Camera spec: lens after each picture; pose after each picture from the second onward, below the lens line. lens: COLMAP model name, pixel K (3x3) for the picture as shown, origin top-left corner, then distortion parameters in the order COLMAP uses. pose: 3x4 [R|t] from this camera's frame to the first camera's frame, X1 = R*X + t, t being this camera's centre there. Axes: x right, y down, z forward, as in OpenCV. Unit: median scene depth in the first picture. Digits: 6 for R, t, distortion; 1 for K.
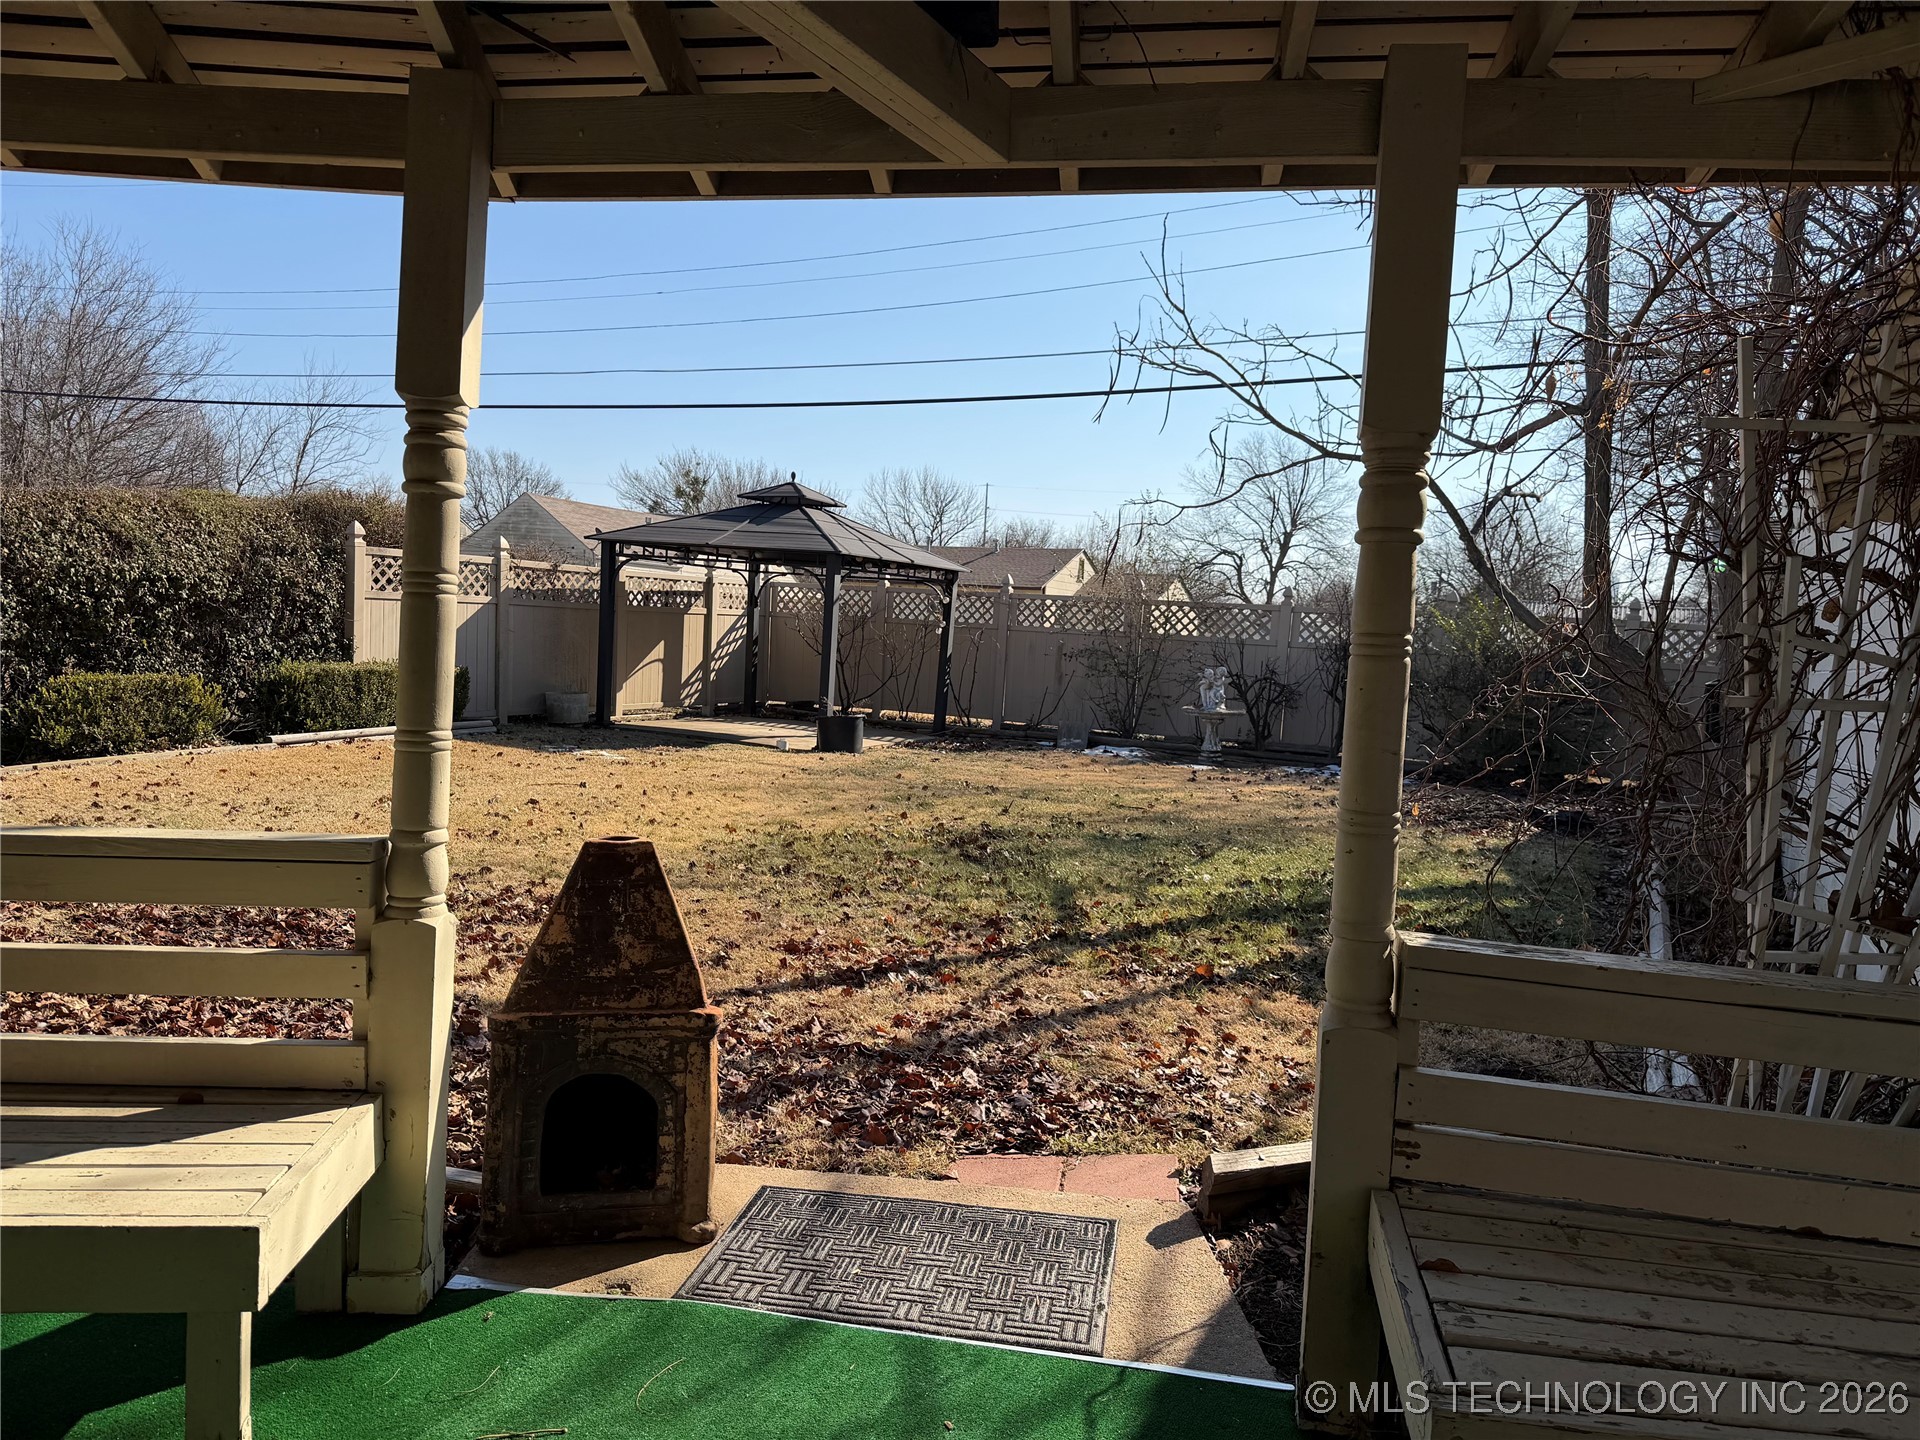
lens RADIAL K [[1360.1, 0, 975.8], [0, 1360.1, 724.7], [0, 0, 1]] dist [-0.008065, -0.030164]
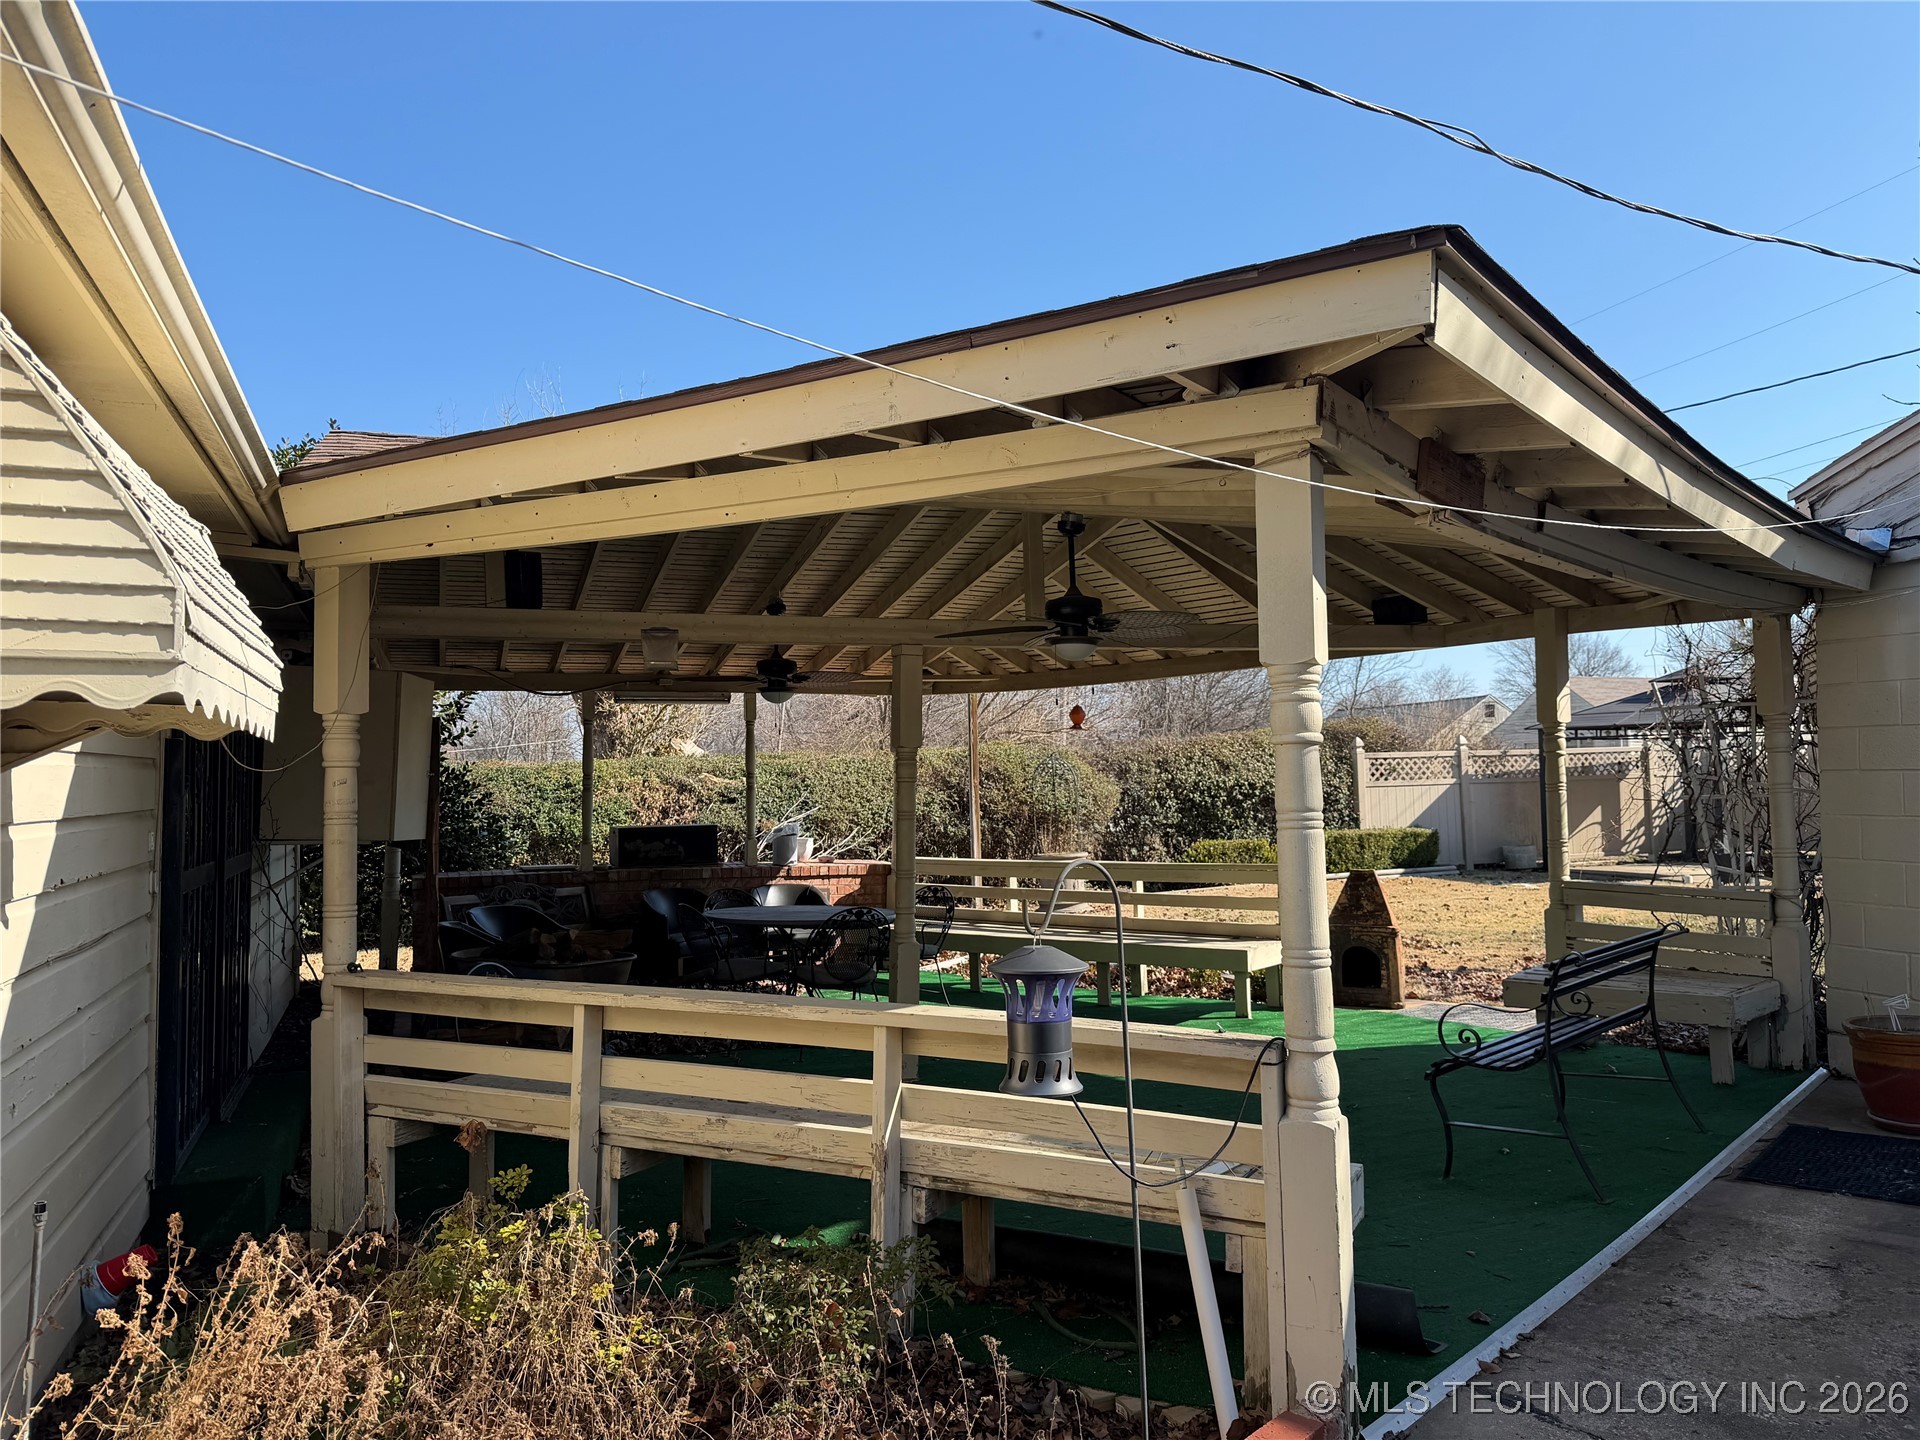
lens RADIAL K [[1360.1, 0, 966.3], [0, 1360.1, 718.4], [0, 0, 1]] dist [-0.008065, -0.030164]
pose [[0.723247, -0.105657, -0.682459, 0.275223], [0.012597, 0.990081, -0.139932, 0.038535], [0.690474, 0.092609, 0.717404, -0.412737]]
